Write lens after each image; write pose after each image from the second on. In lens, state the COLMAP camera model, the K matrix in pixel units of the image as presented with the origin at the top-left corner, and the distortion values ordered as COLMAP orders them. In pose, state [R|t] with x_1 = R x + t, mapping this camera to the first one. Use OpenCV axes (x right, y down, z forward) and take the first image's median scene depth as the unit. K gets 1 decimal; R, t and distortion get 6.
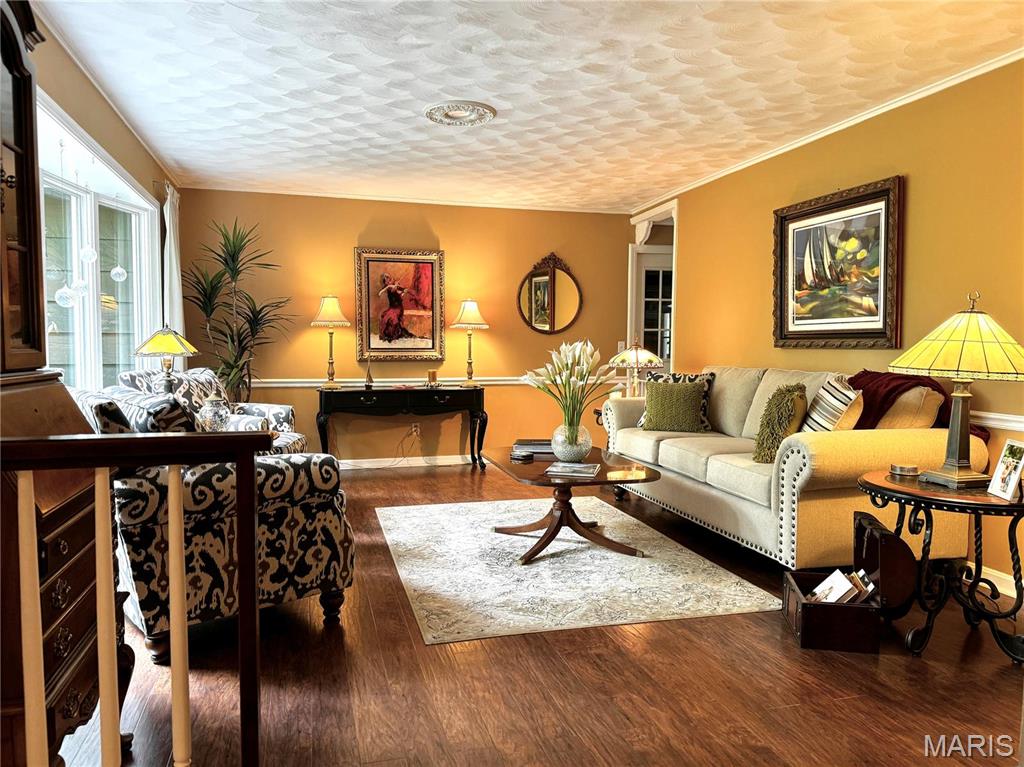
lens RADIAL K [[725.2, 0, 506.7], [0, 725.2, 379.7], [0, 0, 1]] dist [0.120683, -0.243019]
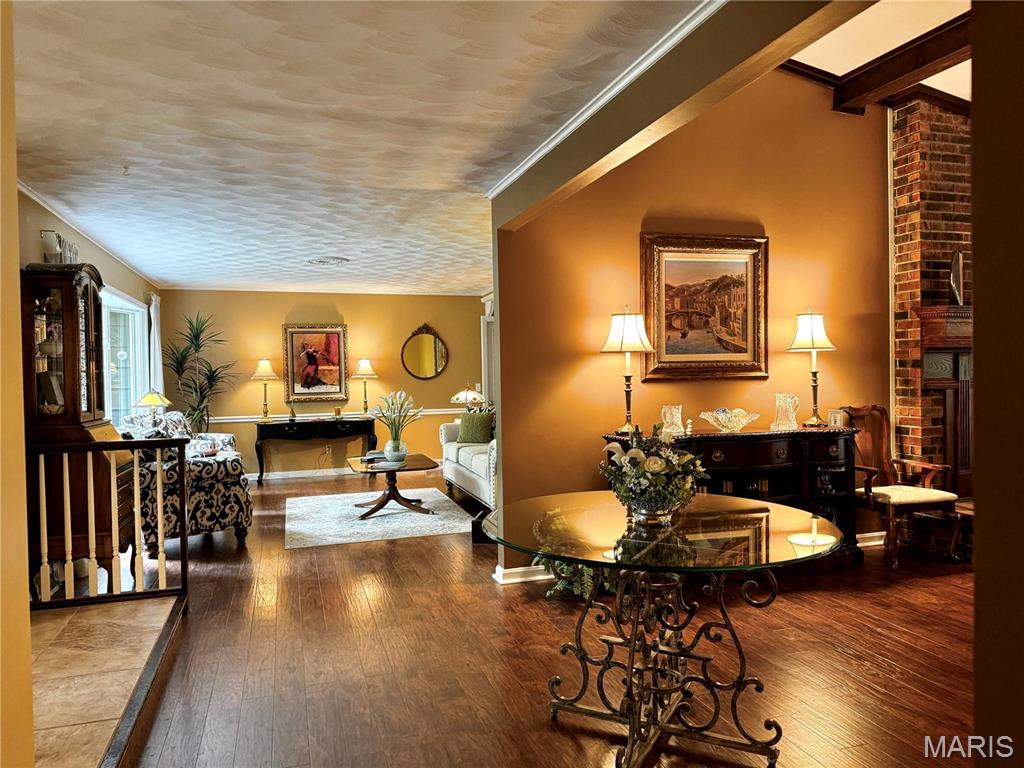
lens RADIAL K [[728.5, 0, 525.5], [0, 728.5, 372.3], [0, 0, 1]] dist [0.083478, -0.164348]
pose [[0.998873, -0.022130, 0.041989, 0.233346], [0.024046, 0.998666, -0.045689, -0.008275], [-0.040922, 0.046647, 0.998073, -0.523270]]
